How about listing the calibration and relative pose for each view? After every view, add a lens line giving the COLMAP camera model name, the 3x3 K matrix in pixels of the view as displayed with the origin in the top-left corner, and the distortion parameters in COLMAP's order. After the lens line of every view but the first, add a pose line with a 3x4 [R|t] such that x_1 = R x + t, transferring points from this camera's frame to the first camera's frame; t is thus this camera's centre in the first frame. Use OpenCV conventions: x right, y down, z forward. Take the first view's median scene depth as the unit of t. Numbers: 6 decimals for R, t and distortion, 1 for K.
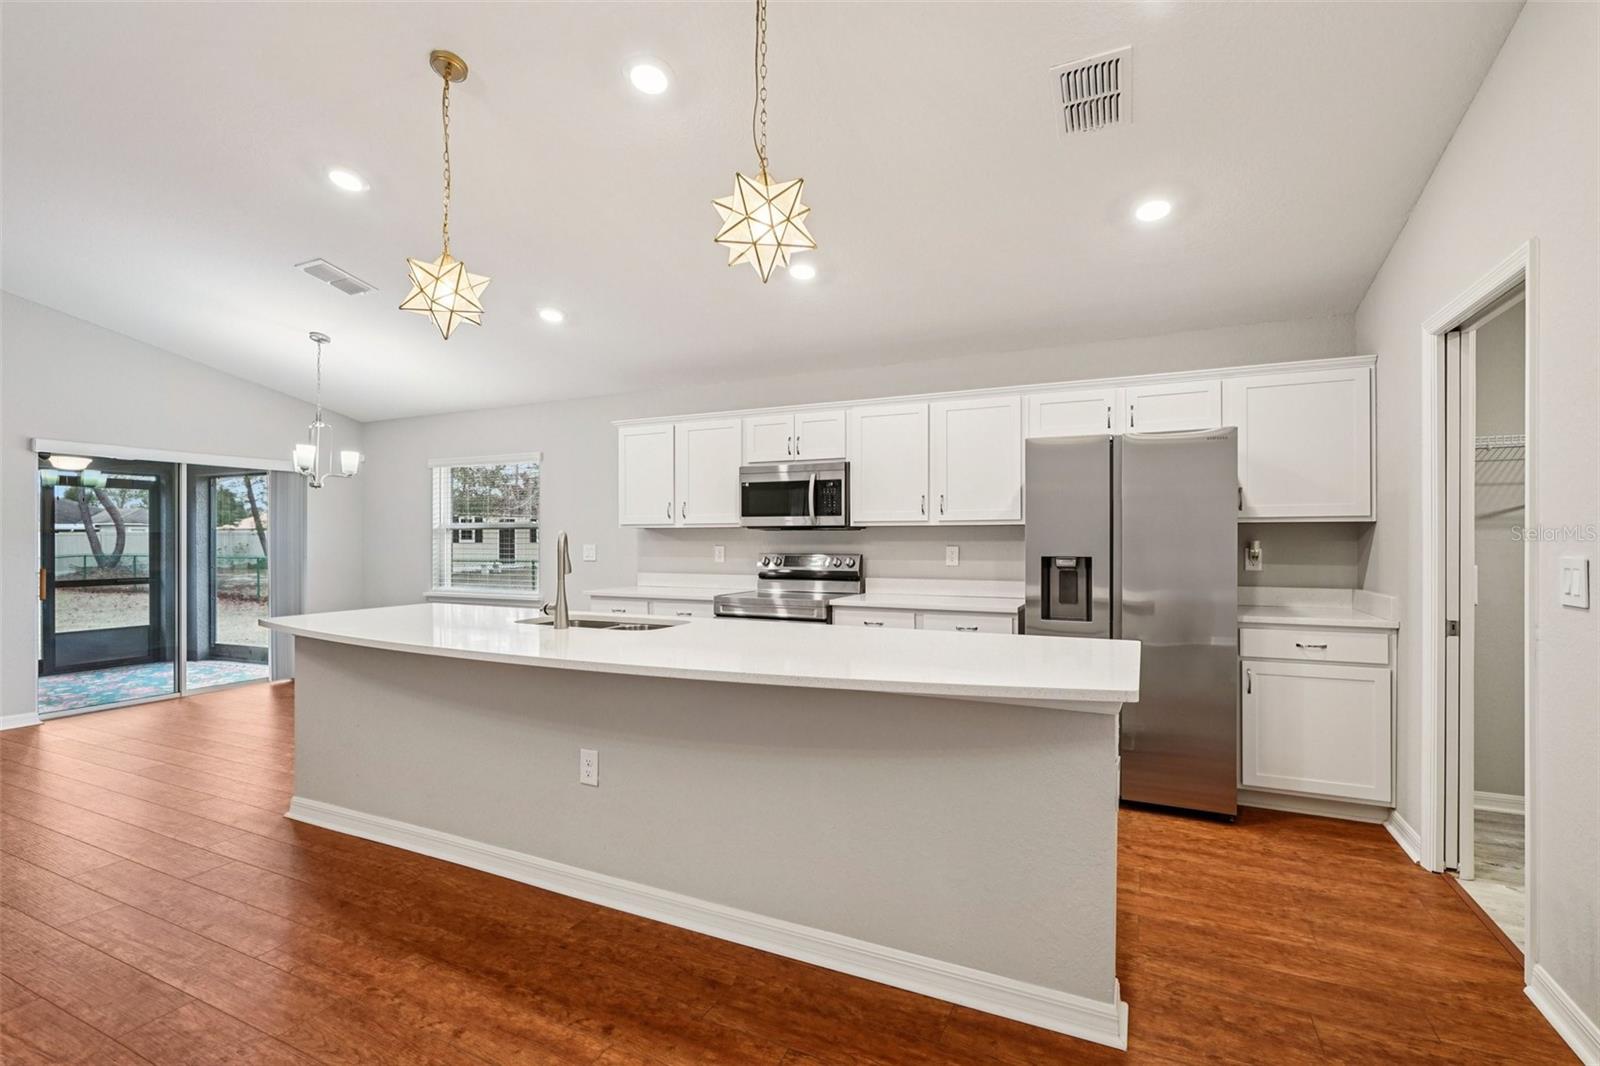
lens RADIAL K [[729.1, 0, 797.8], [0, 729.1, 540.8], [0, 0, 1]] dist [-0.002782, -0.000133]
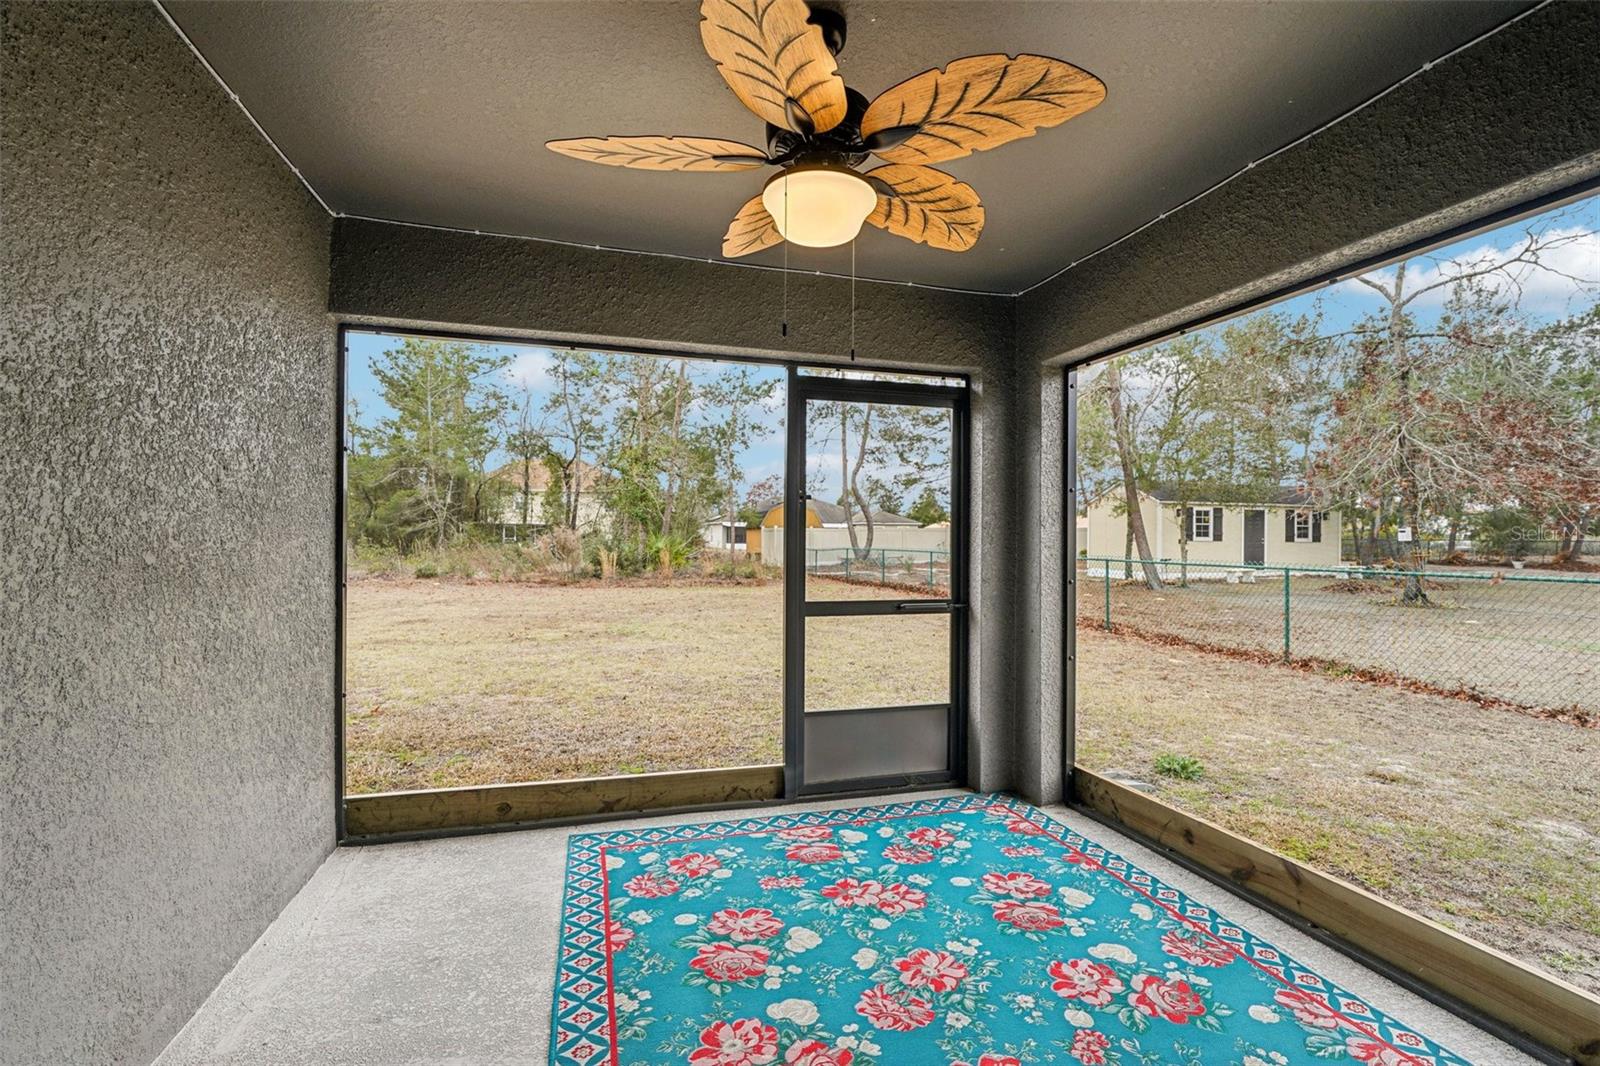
lens RADIAL K [[729.1, 0, 801.0], [0, 729.1, 535.8], [0, 0, 1]] dist [-0.002782, -0.000133]
pose [[0.668412, 0.005122, -0.743773, -0.199901], [-0.010226, 0.999945, -0.002303, 0.003832], [0.743721, 0.009145, 0.668428, 0.202797]]
